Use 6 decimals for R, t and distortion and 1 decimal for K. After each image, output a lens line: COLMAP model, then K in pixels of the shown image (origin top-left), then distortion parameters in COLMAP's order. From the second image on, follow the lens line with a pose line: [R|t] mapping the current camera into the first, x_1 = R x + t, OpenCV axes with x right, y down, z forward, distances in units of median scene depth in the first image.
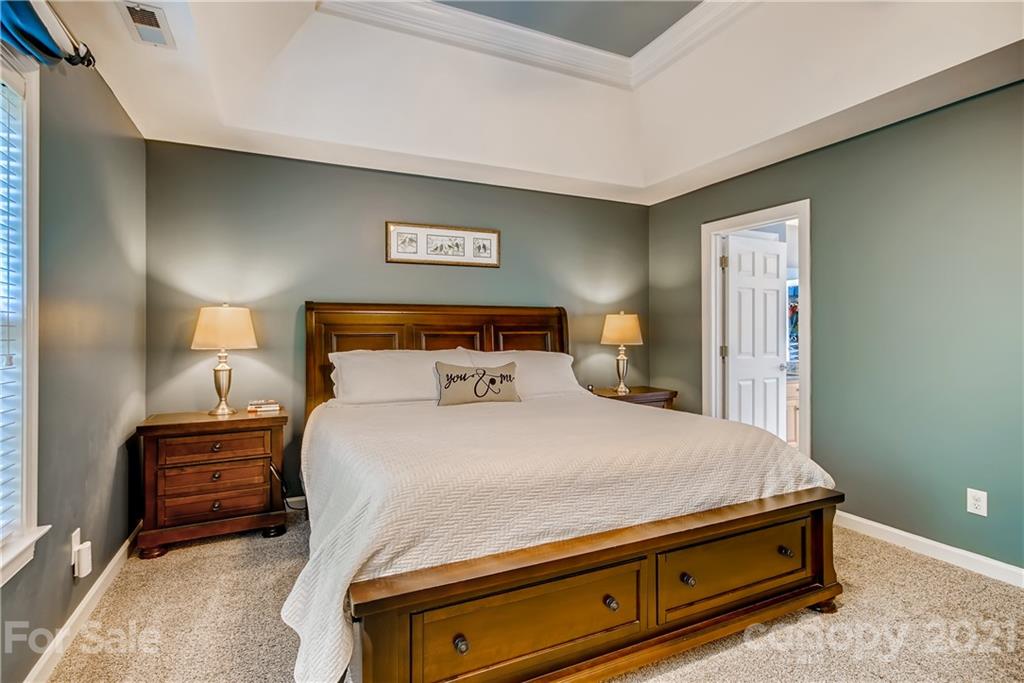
lens RADIAL K [[515.6, 0, 515.6], [0, 515.6, 335.3], [0, 0, 1]] dist [0.005005, 0.000857]
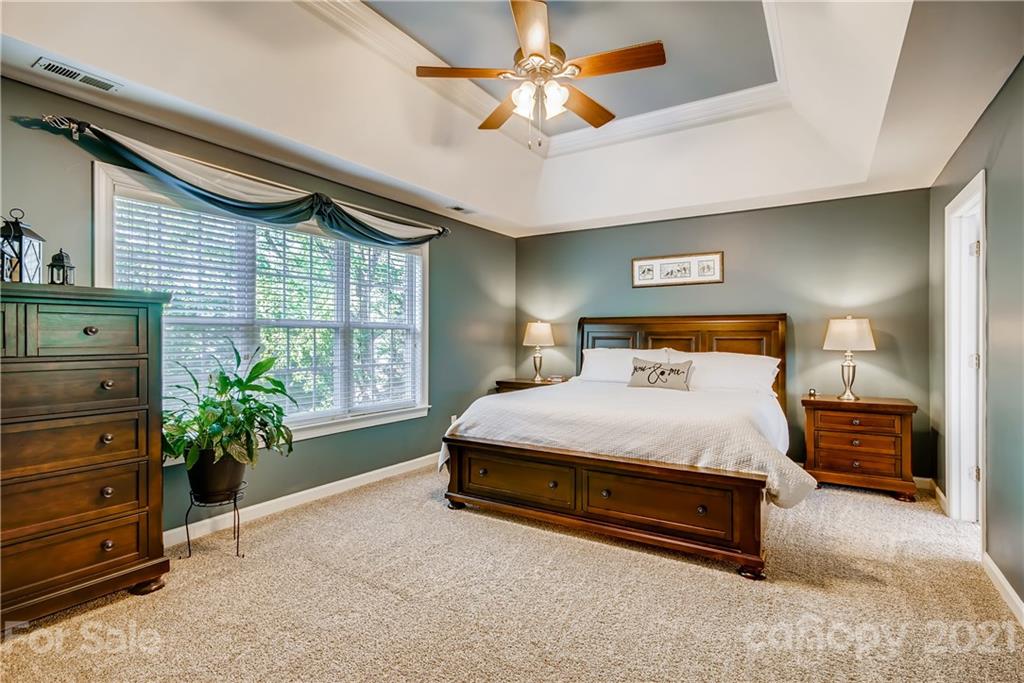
lens RADIAL K [[515.6, 0, 515.8], [0, 515.6, 339.4], [0, 0, 1]] dist [0.005005, 0.000857]
pose [[0.530018, 0.004132, -0.847976, 0.793153], [-0.010926, 0.999938, -0.001957, 0.007765], [0.847916, 0.010302, 0.530030, -0.031754]]
